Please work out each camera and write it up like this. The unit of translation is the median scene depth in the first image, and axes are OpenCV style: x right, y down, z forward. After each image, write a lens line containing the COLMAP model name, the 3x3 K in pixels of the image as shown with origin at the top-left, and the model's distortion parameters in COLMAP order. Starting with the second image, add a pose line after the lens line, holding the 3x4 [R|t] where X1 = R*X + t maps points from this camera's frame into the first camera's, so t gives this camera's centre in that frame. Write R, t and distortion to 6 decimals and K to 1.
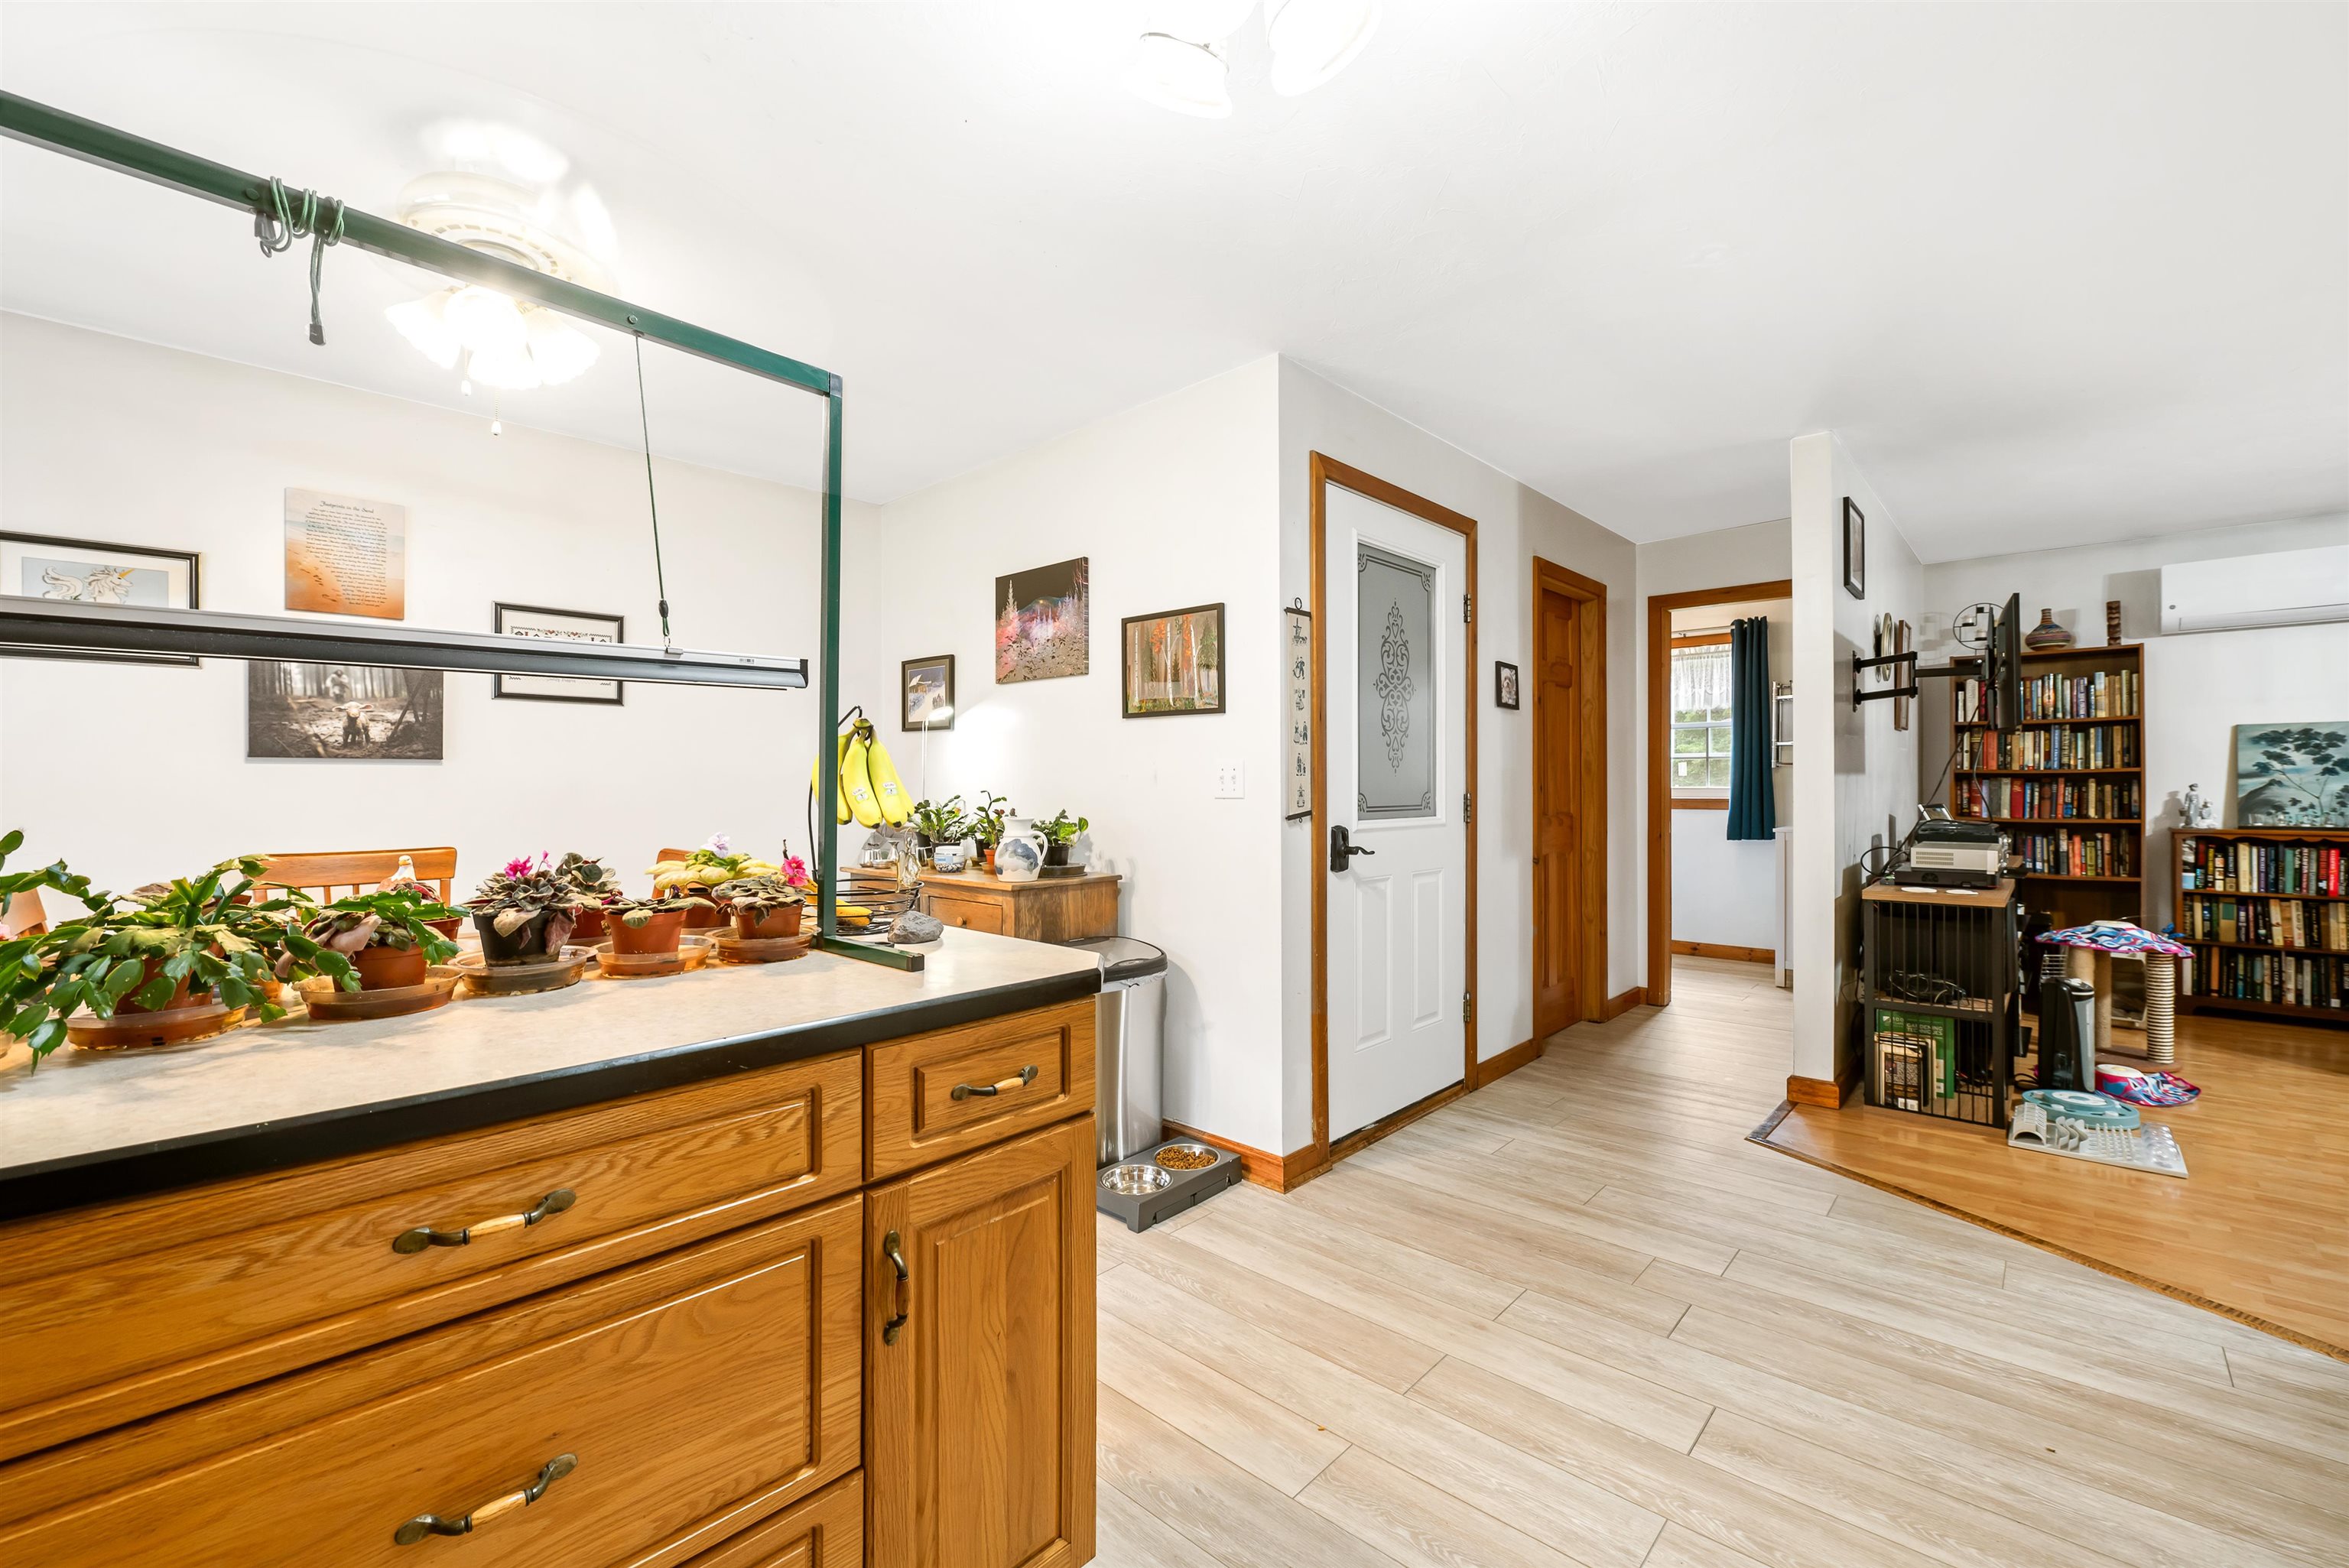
lens RADIAL K [[967.2, 0, 1152.7], [0, 967.2, 786.4], [0, 0, 1]] dist [-0.011446, 0.000013]
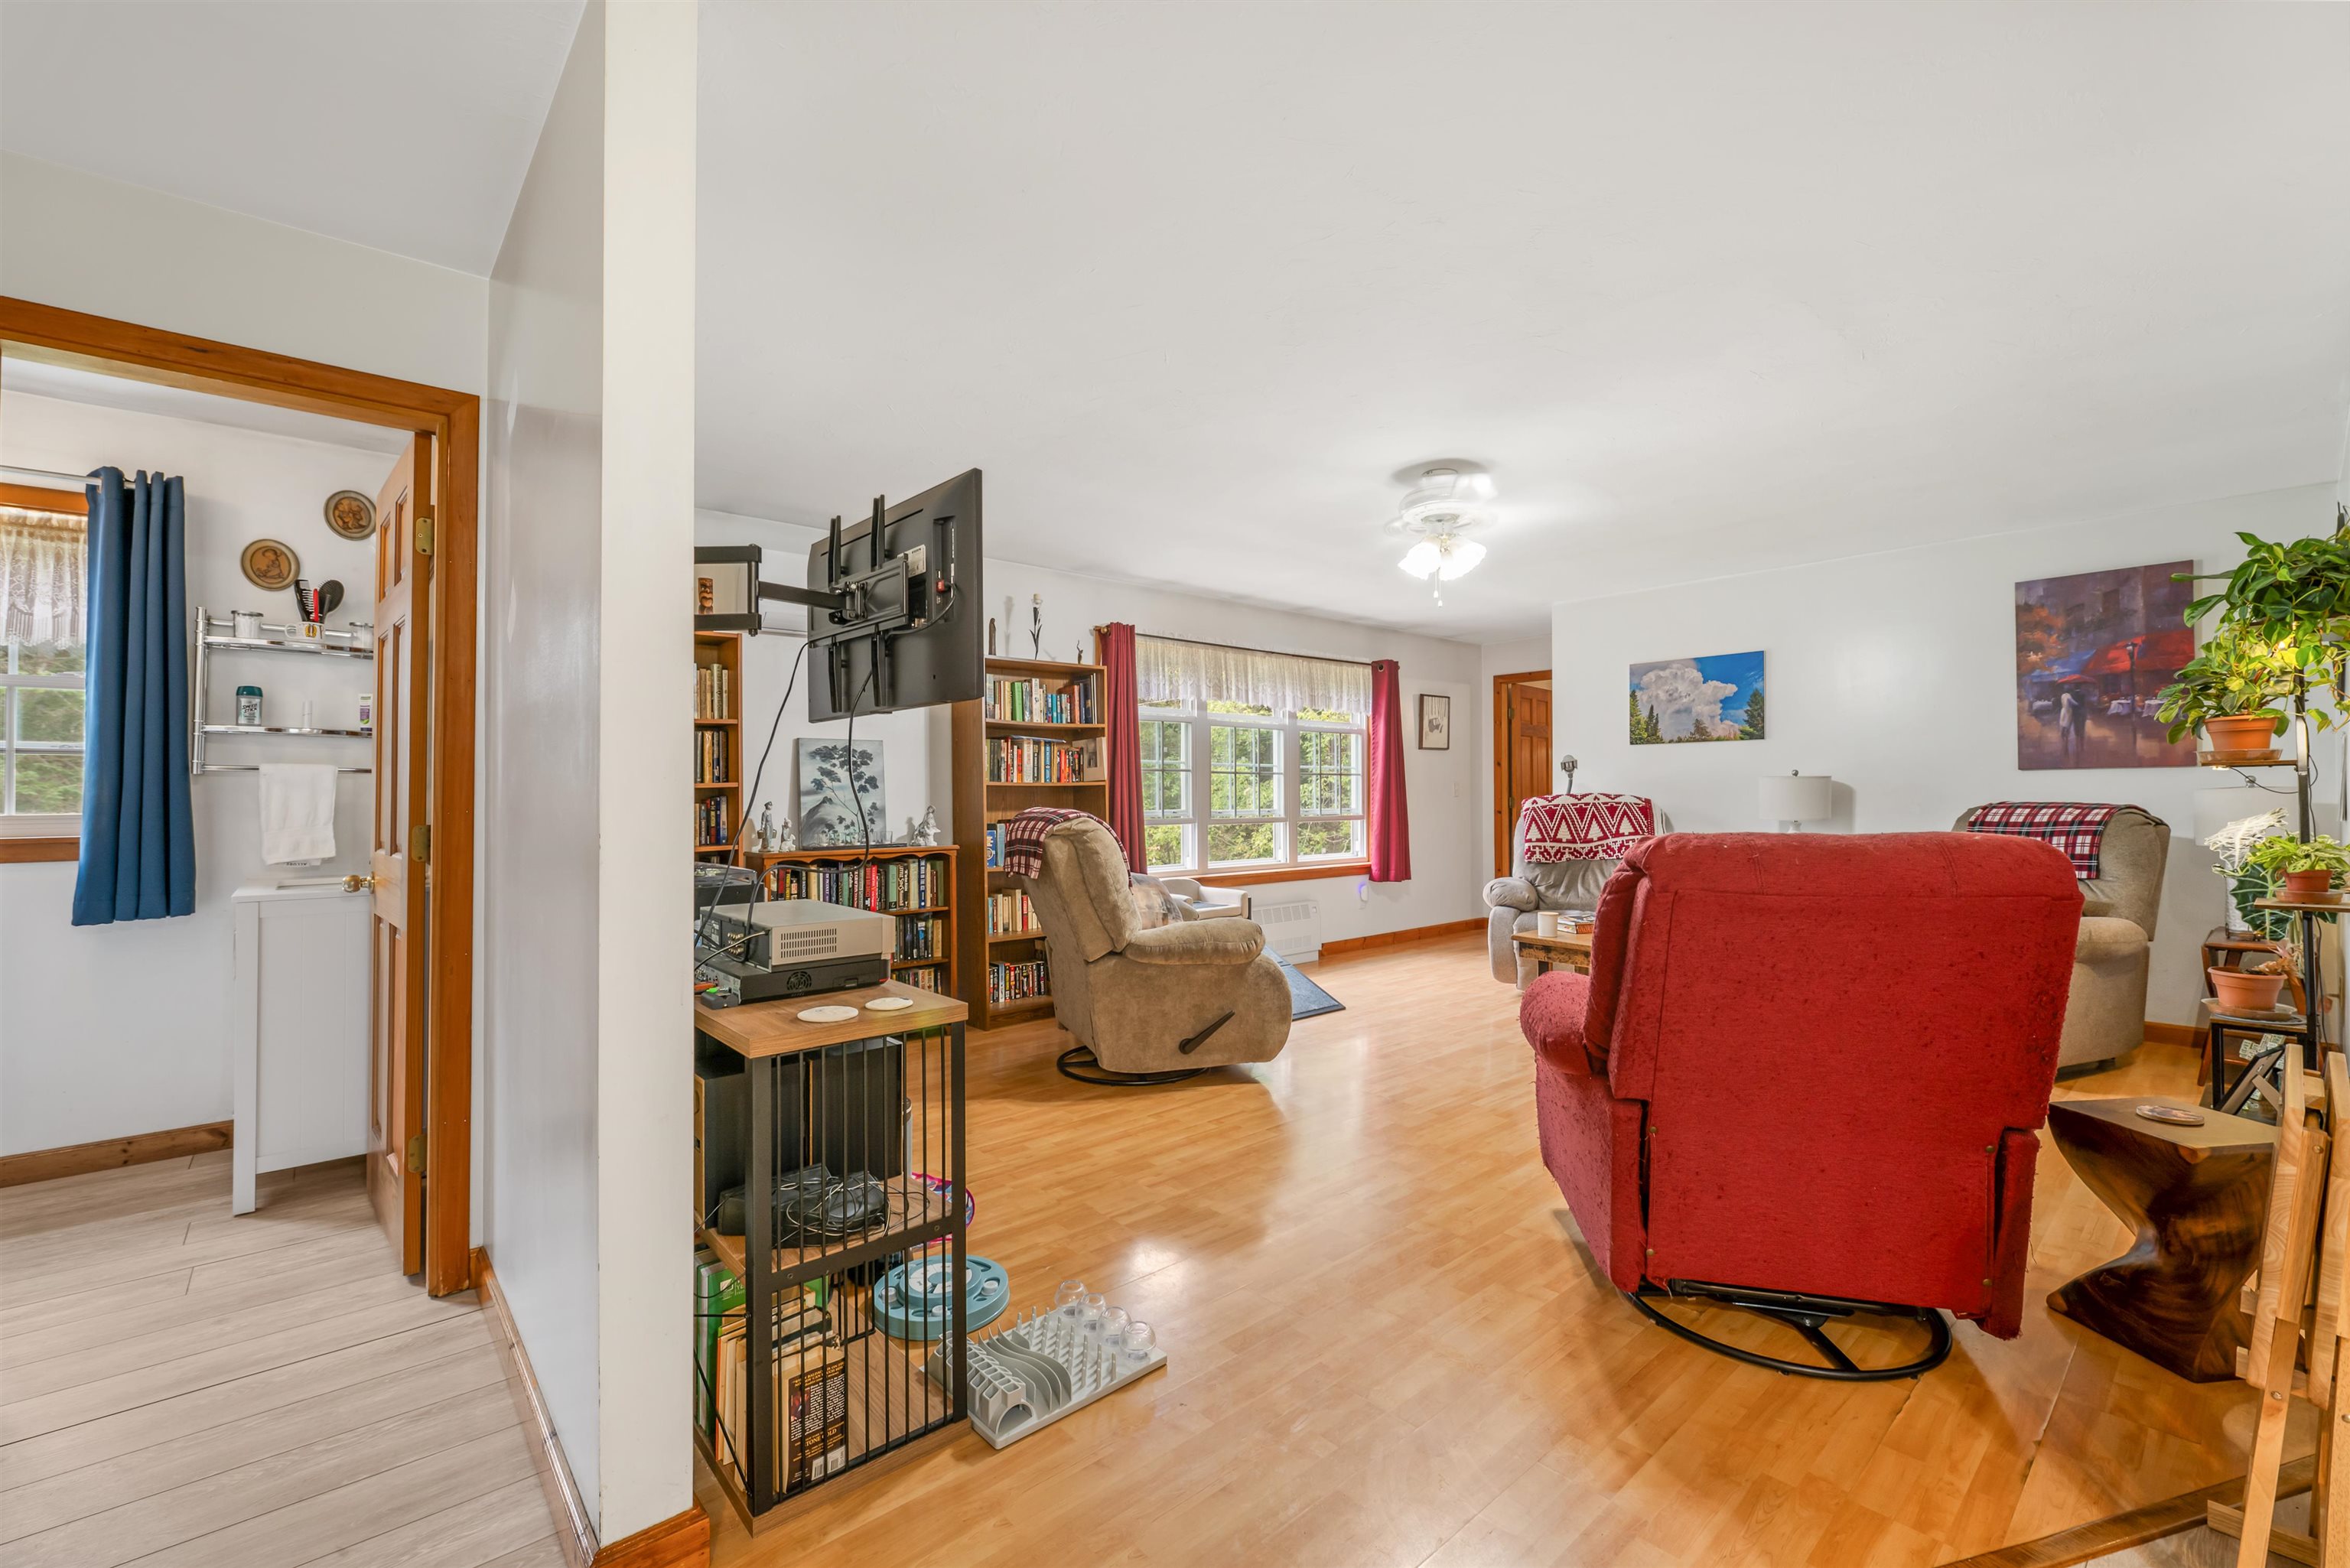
lens RADIAL K [[967.6, 0, 1184.2], [0, 967.6, 777.0], [0, 0, 1]] dist [-0.011446, 0.000013]
pose [[0.069449, 0.022238, 0.997338, 0.225054], [0.010694, 0.999677, -0.023035, -0.000986], [-0.997528, 0.012266, 0.069188, 0.570693]]
